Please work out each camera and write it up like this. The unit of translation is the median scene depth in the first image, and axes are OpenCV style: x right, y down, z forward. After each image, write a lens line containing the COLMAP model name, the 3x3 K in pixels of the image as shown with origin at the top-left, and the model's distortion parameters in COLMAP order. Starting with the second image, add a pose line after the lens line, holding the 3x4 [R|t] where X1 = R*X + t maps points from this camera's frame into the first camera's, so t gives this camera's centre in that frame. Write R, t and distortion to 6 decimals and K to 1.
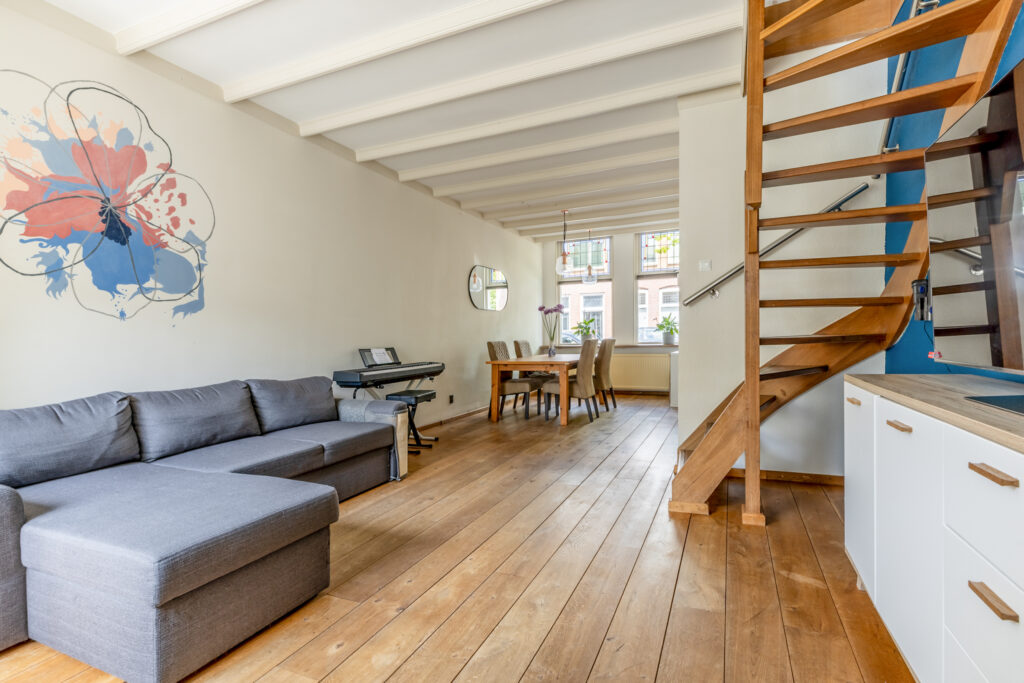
lens RADIAL K [[520.4, 0, 518.1], [0, 520.4, 349.3], [0, 0, 1]] dist [-0.003974, -0.001670]
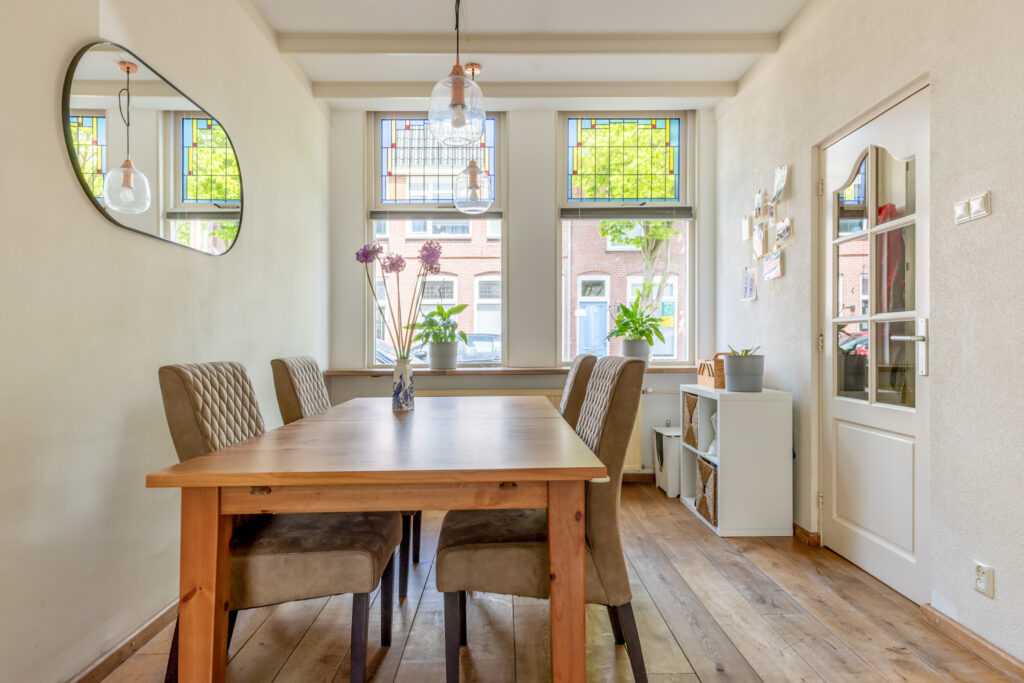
lens RADIAL K [[638.2, 0, 524.4], [0, 638.2, 357.4], [0, 0, 1]] dist [0.005154, 0.003208]
pose [[0.904781, 0.005929, 0.425835, -0.037530], [-0.002006, 0.999951, -0.009660, -0.016983], [-0.425872, 0.007886, 0.904749, 0.741881]]
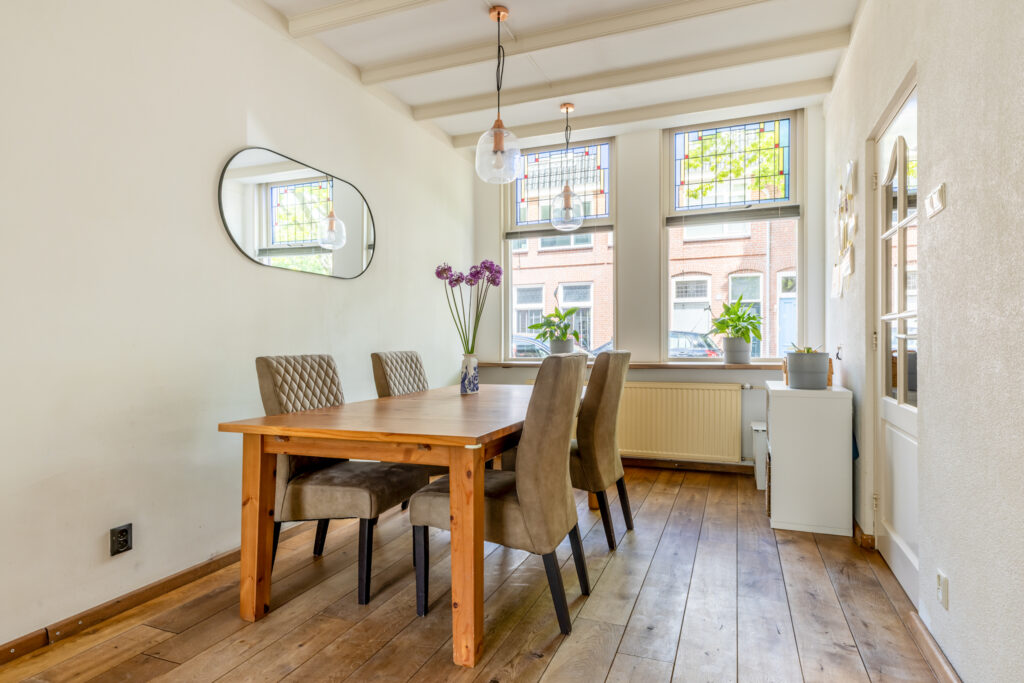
lens RADIAL K [[584.0, 0, 515.9], [0, 584.0, 352.7], [0, 0, 1]] dist [0.006019, 0.003031]
pose [[0.999126, 0.012807, 0.039785, 0.097790], [-0.012588, 0.999904, -0.005748, -0.018386], [-0.039855, 0.005243, 0.999192, 0.658064]]
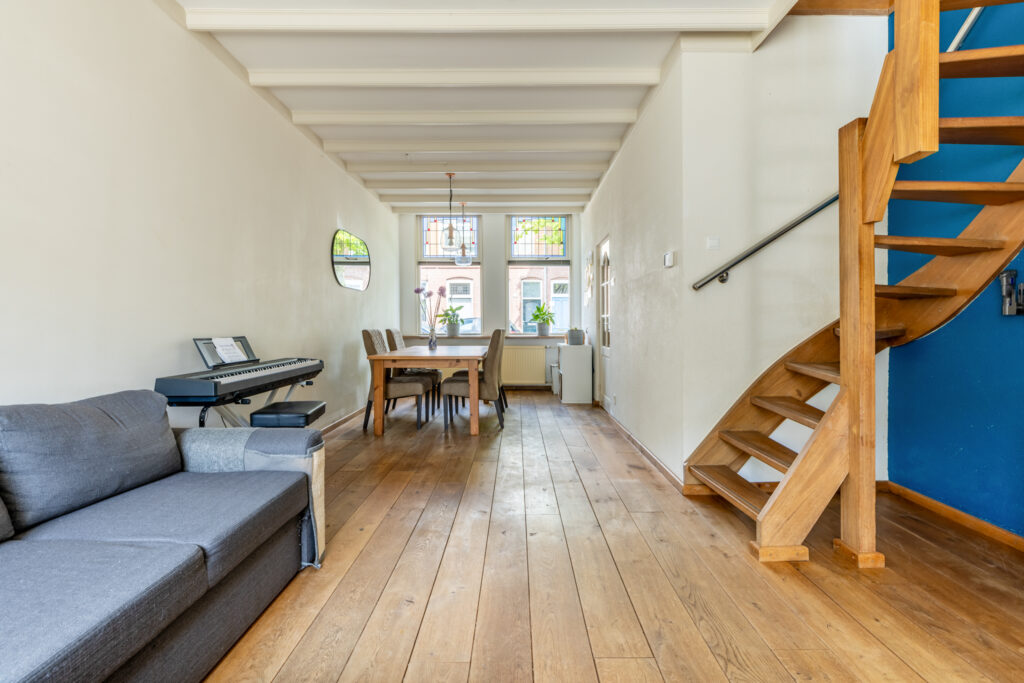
lens RADIAL K [[503.3, 0, 530.8], [0, 503.3, 345.0], [0, 0, 1]] dist [-0.001324, -0.003514]
pose [[0.905775, 0.003844, 0.423742, -0.157031], [-0.008565, 0.999921, 0.009237, -0.001427], [-0.423673, -0.011996, 0.905736, 0.245653]]
